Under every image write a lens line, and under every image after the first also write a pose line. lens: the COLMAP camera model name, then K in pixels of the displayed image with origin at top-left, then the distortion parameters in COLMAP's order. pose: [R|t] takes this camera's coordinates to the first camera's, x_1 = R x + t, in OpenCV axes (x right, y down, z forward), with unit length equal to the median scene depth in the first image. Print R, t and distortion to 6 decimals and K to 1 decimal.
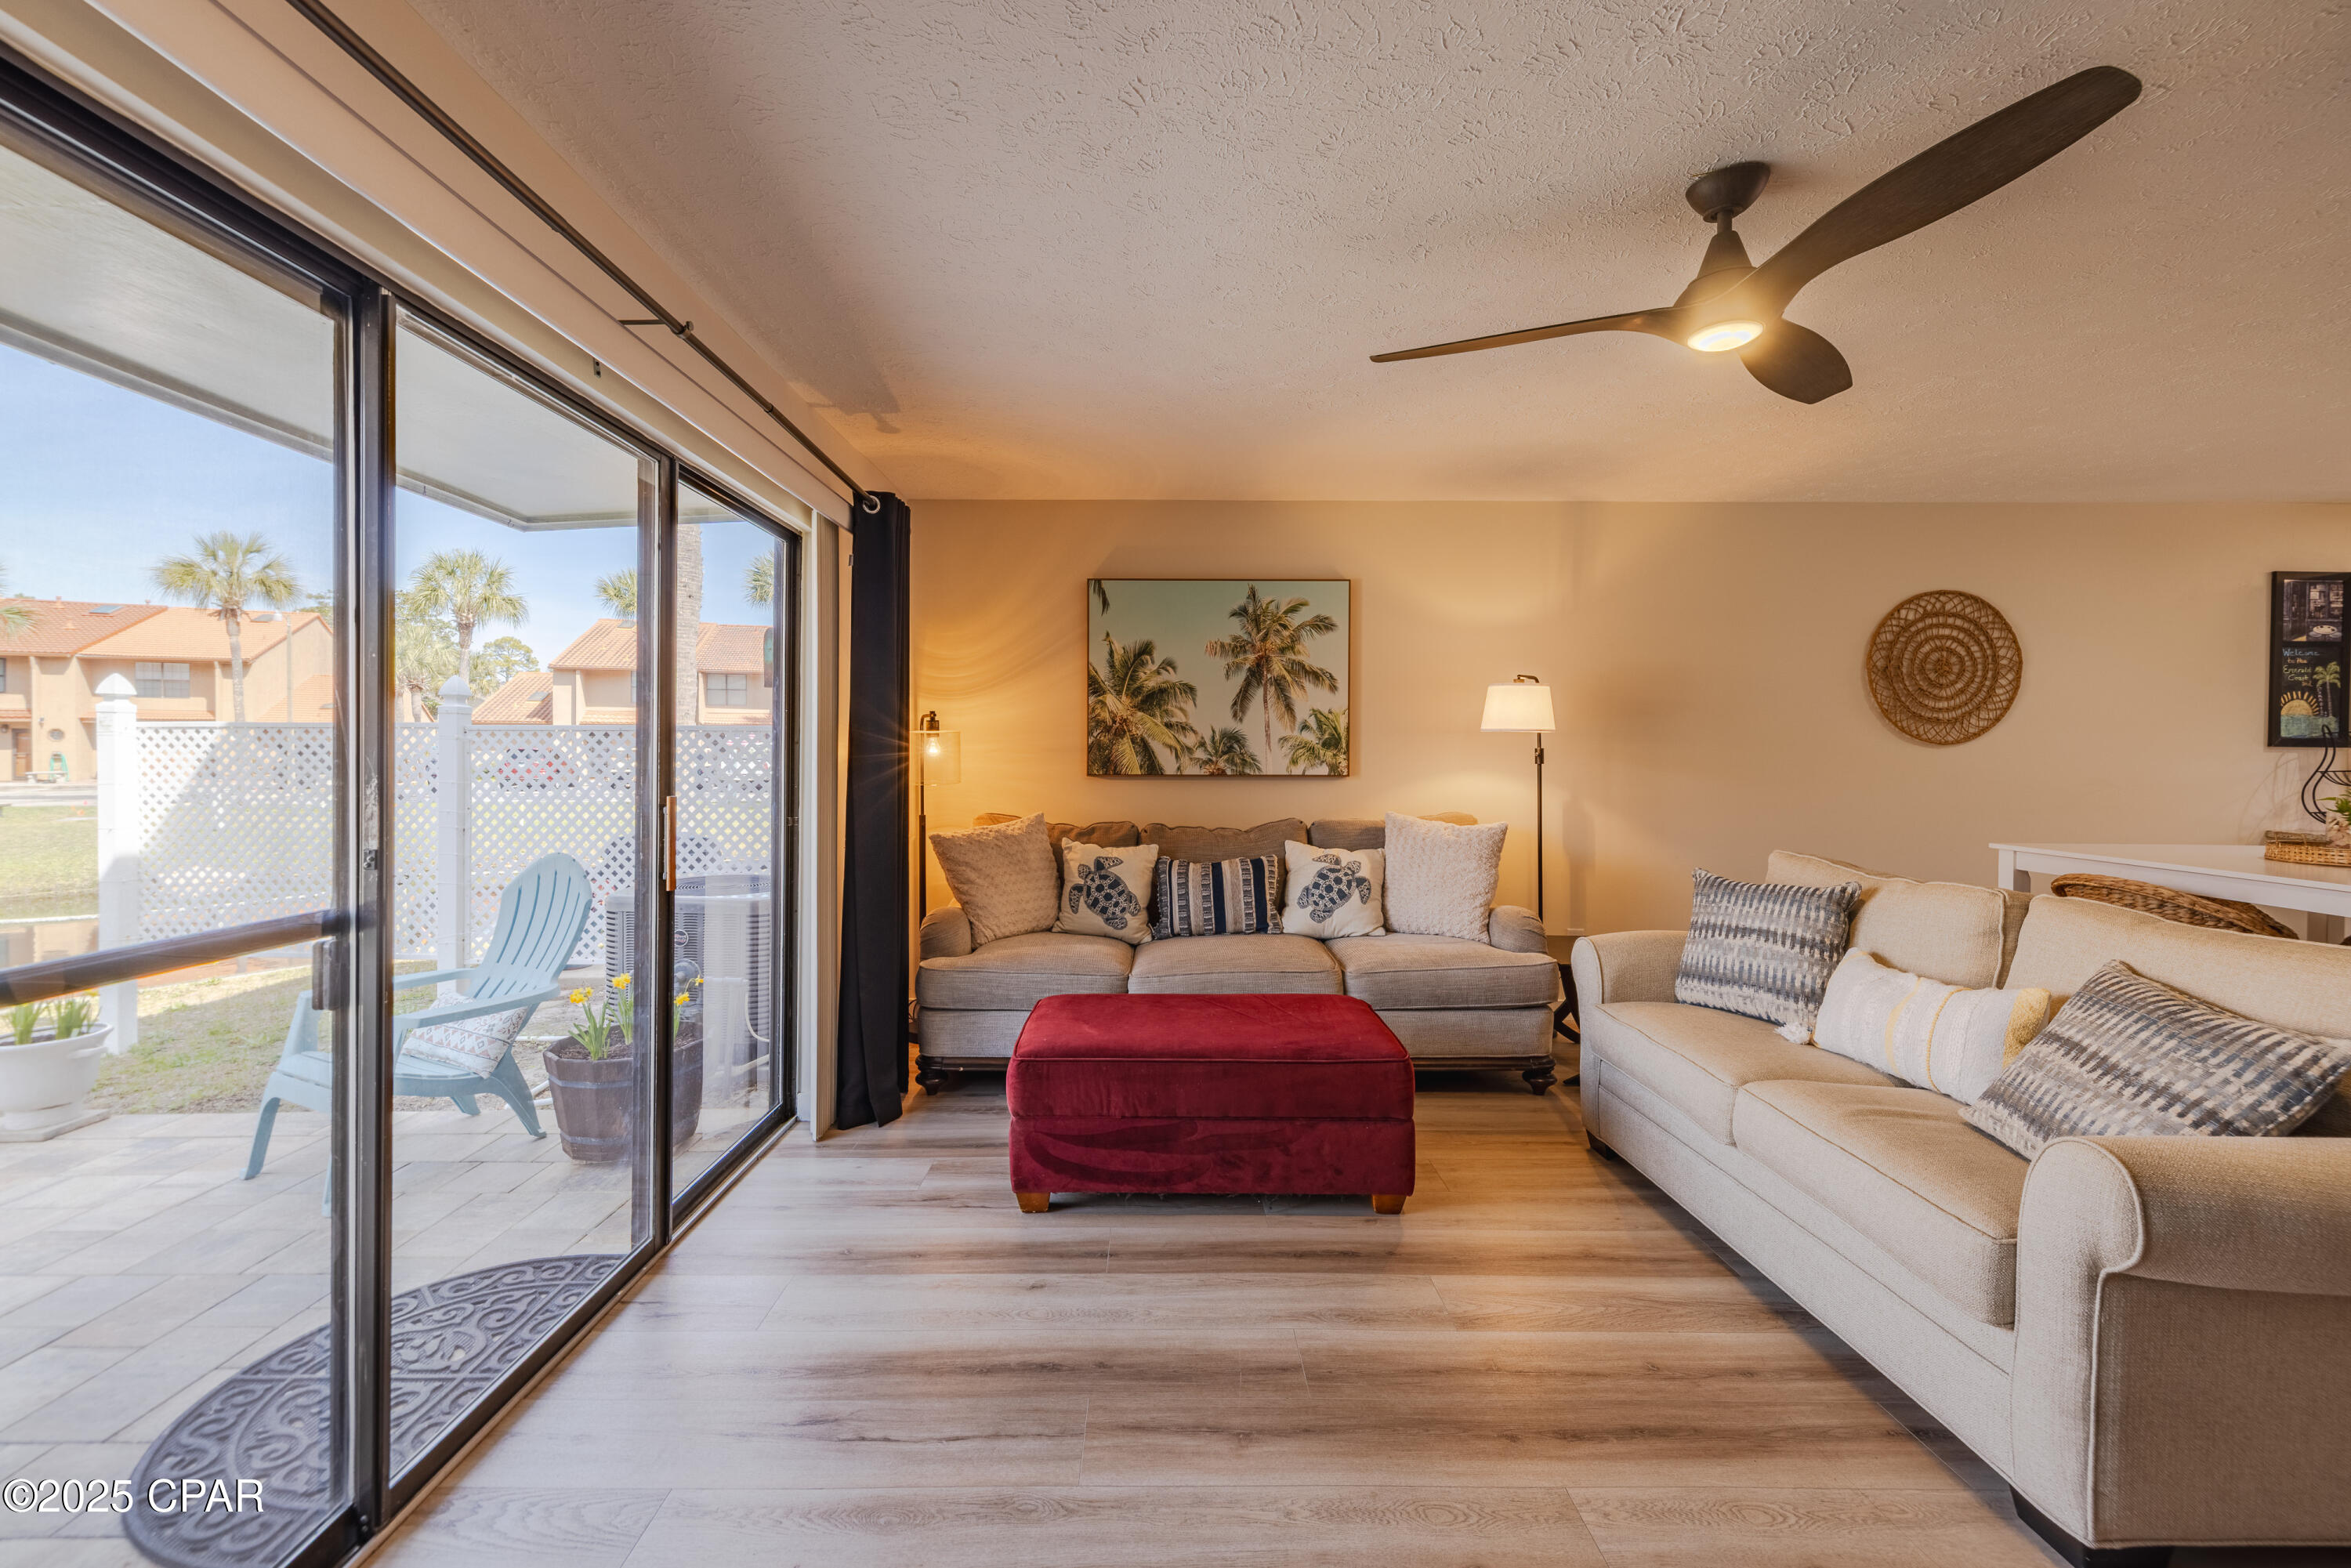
lens RADIAL K [[979.1, 0, 1140.7], [0, 979.1, 765.6], [0, 0, 1]] dist [0.001710, 0.000541]
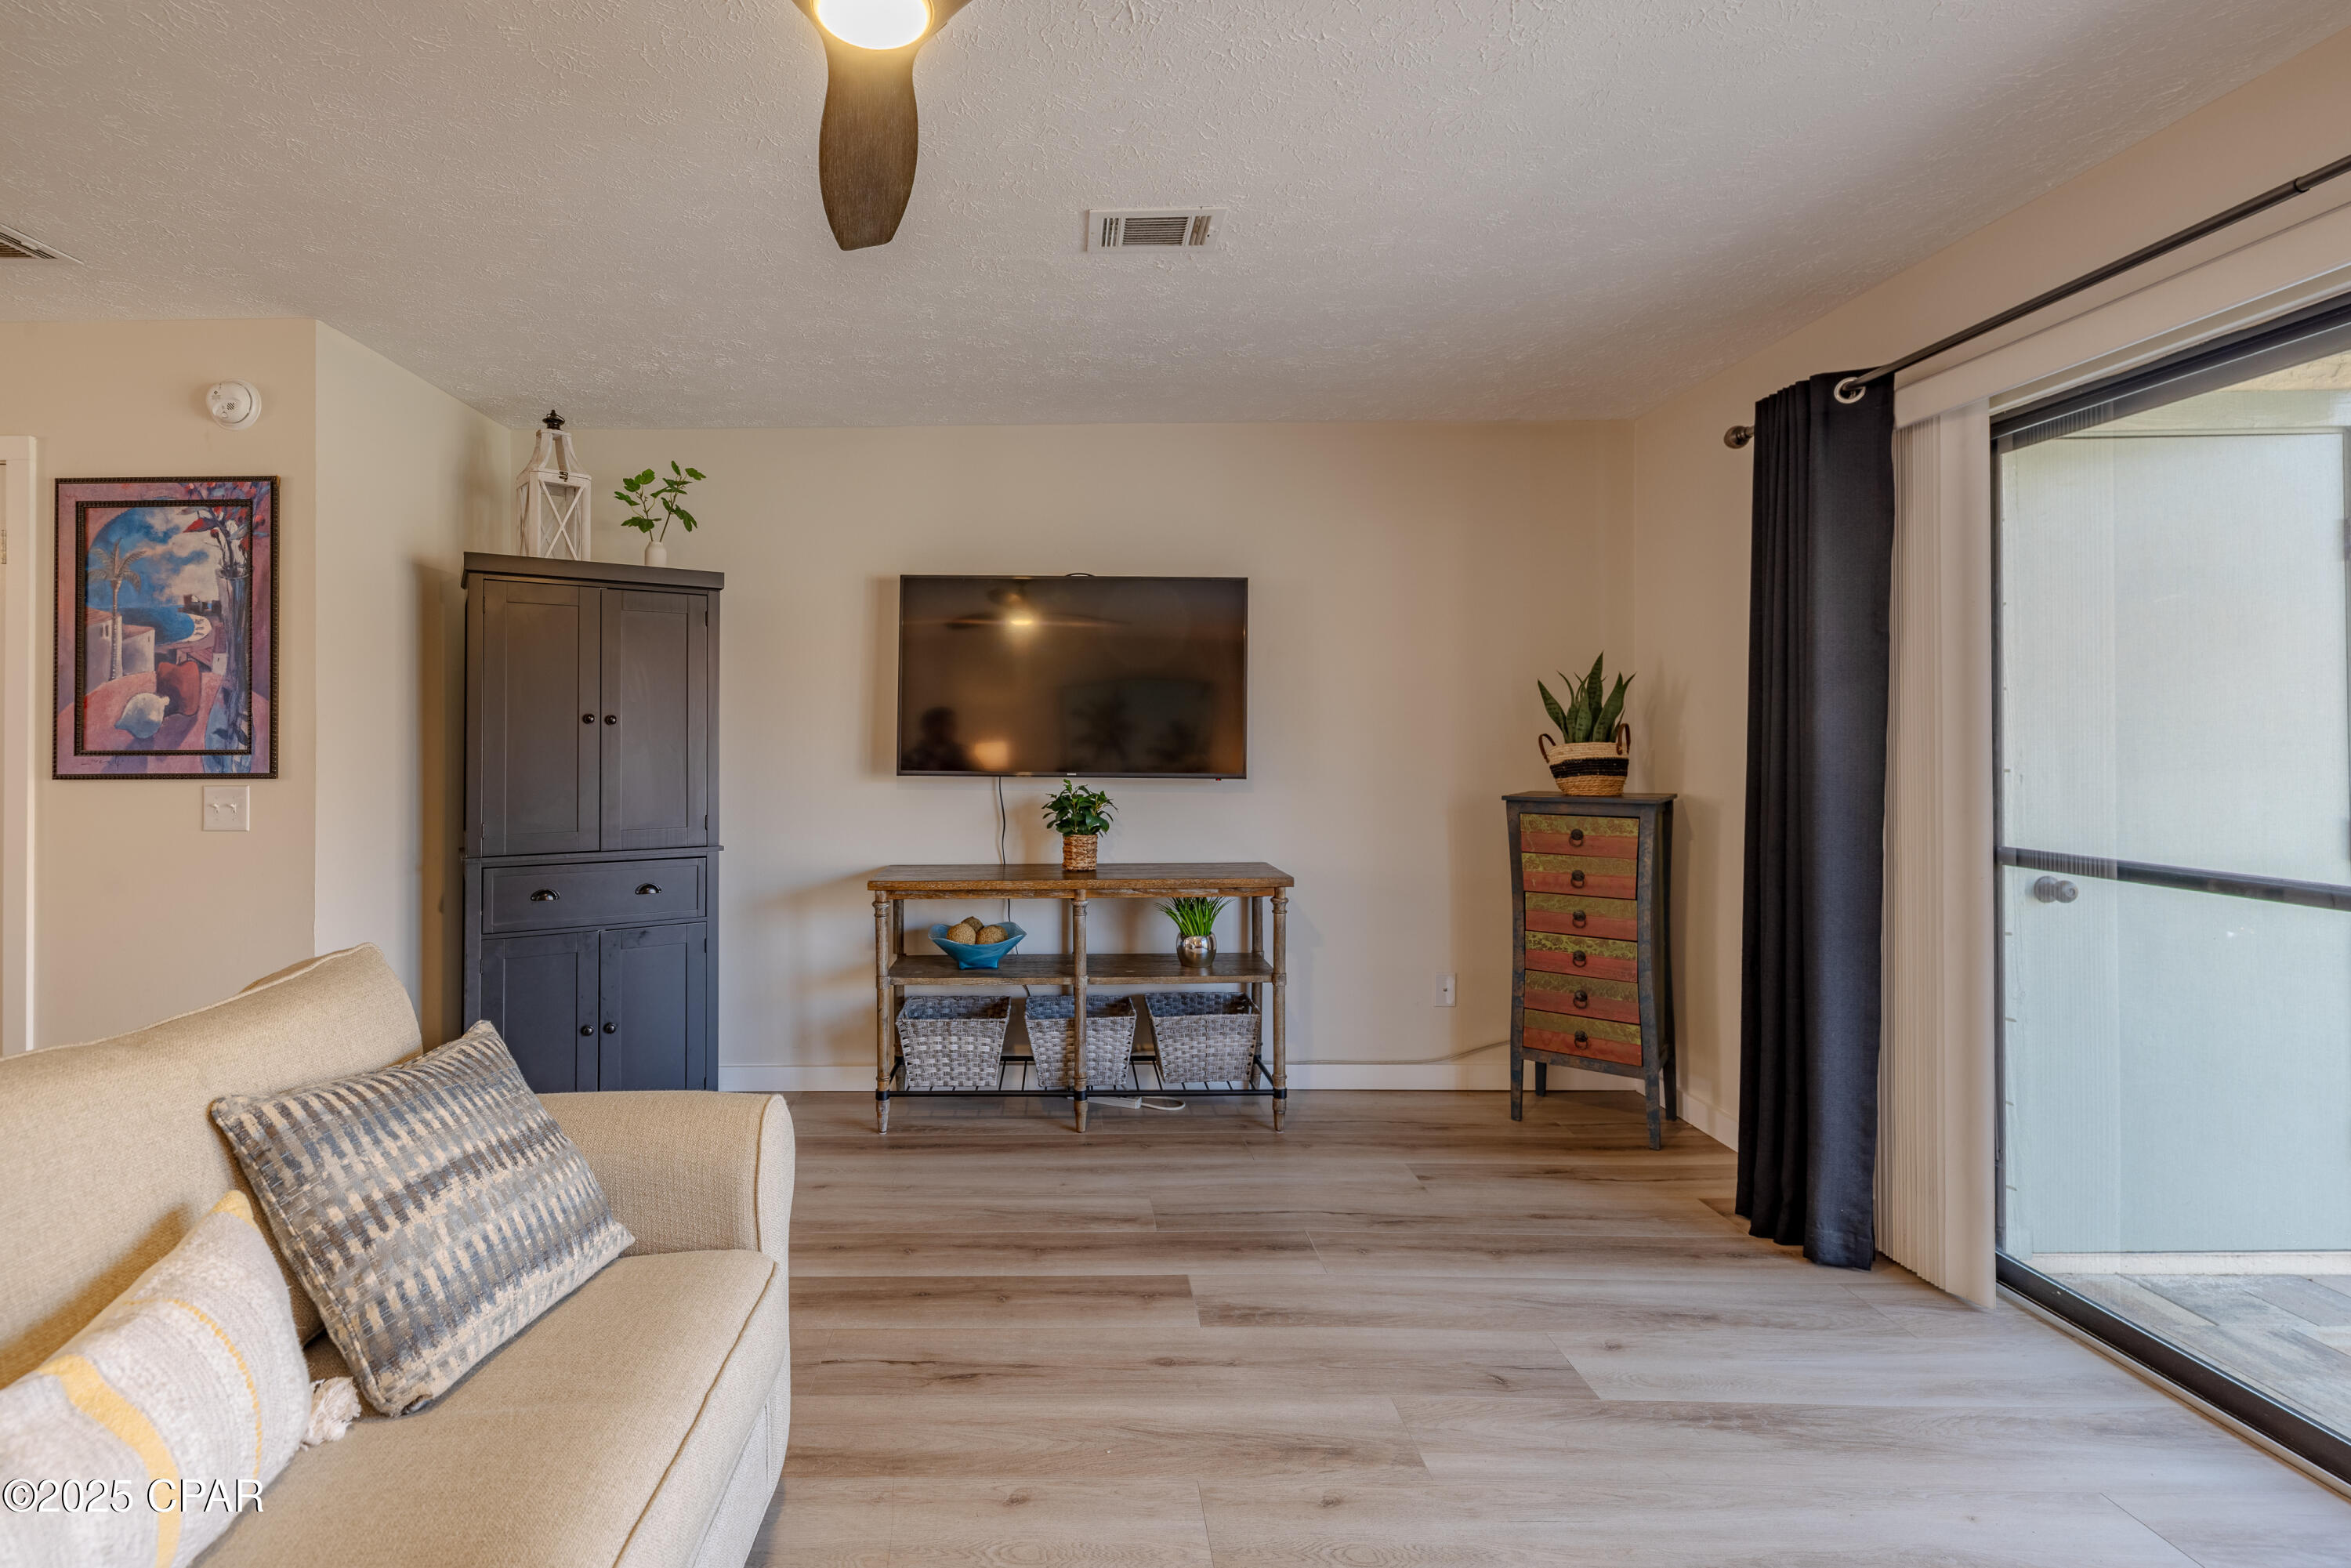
lens RADIAL K [[1053.8, 0, 1040.0], [0, 1053.8, 739.5], [0, 0, 1]] dist [0.001942, 0.000413]
pose [[-0.999986, -0.000547, -0.005256, 0.216807], [-0.000611, 0.999926, 0.012179, -0.011193], [0.005249, 0.012182, -0.999912, 0.702090]]
